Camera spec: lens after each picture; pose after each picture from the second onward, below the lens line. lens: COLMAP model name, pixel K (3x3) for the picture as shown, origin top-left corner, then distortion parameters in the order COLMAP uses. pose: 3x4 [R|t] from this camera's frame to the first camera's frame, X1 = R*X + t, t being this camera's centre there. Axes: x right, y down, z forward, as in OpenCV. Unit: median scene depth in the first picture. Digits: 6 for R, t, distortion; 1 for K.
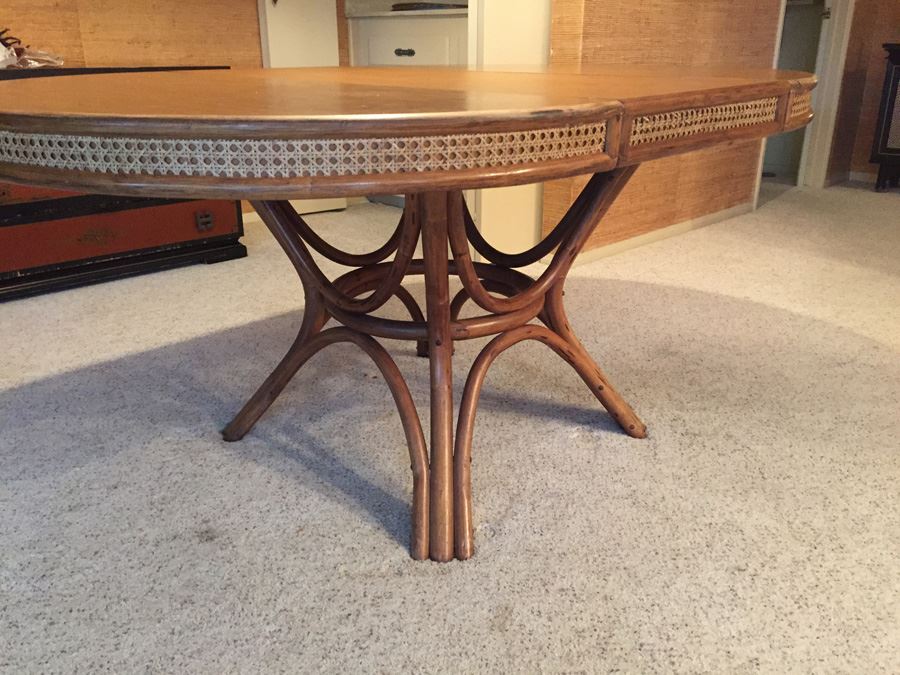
lens RADIAL K [[776.0, 0, 441.1], [0, 776.0, 333.3], [0, 0, 1]] dist [0.098185, -0.146746]
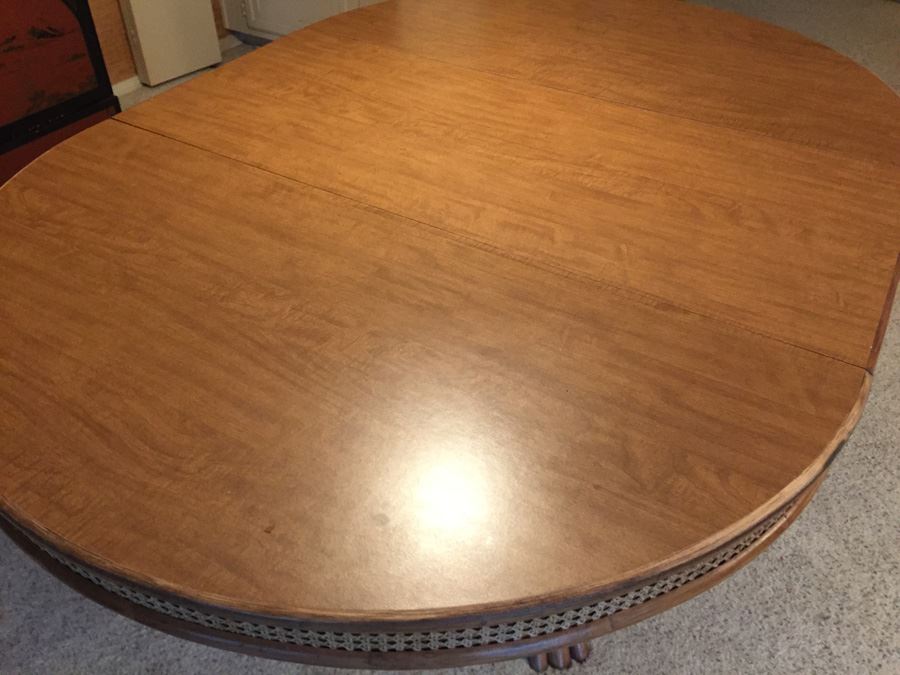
lens RADIAL K [[776.0, 0, 444.1], [0, 776.0, 338.6], [0, 0, 1]] dist [0.098185, -0.146746]
pose [[0.971573, -0.151831, 0.181641, -0.251339], [0.081103, 0.934295, 0.347152, -0.444214], [-0.222415, -0.322552, 0.920050, 0.211474]]
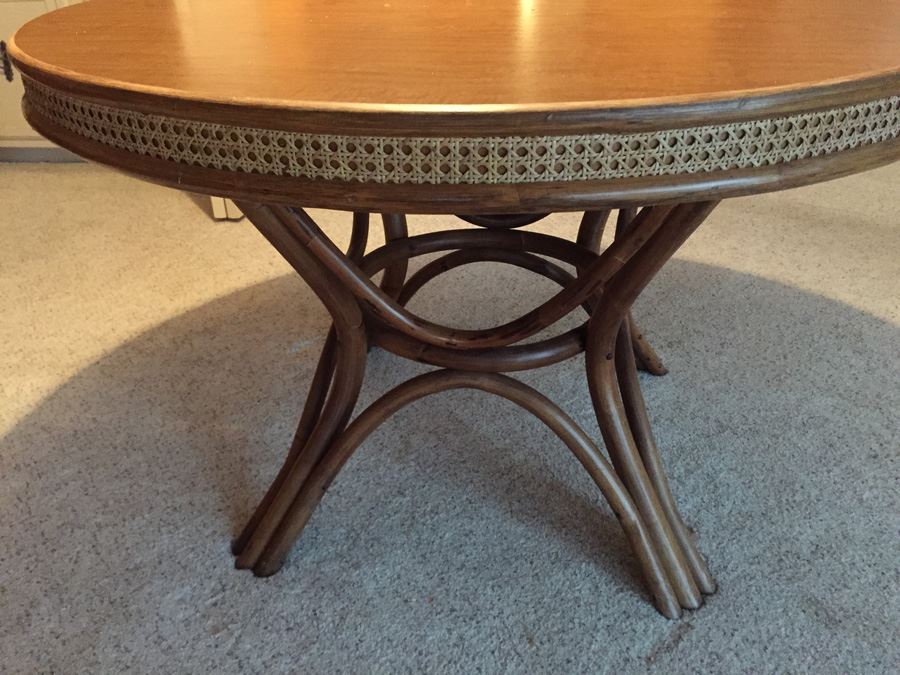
lens RADIAL K [[776.0, 0, 448.2], [0, 776.0, 340.1], [0, 0, 1]] dist [0.098185, -0.146746]
pose [[0.775067, -0.324093, 0.542434, -0.547593], [0.237964, 0.944955, 0.224573, -0.206799], [-0.585359, -0.044979, 0.809526, 0.435312]]
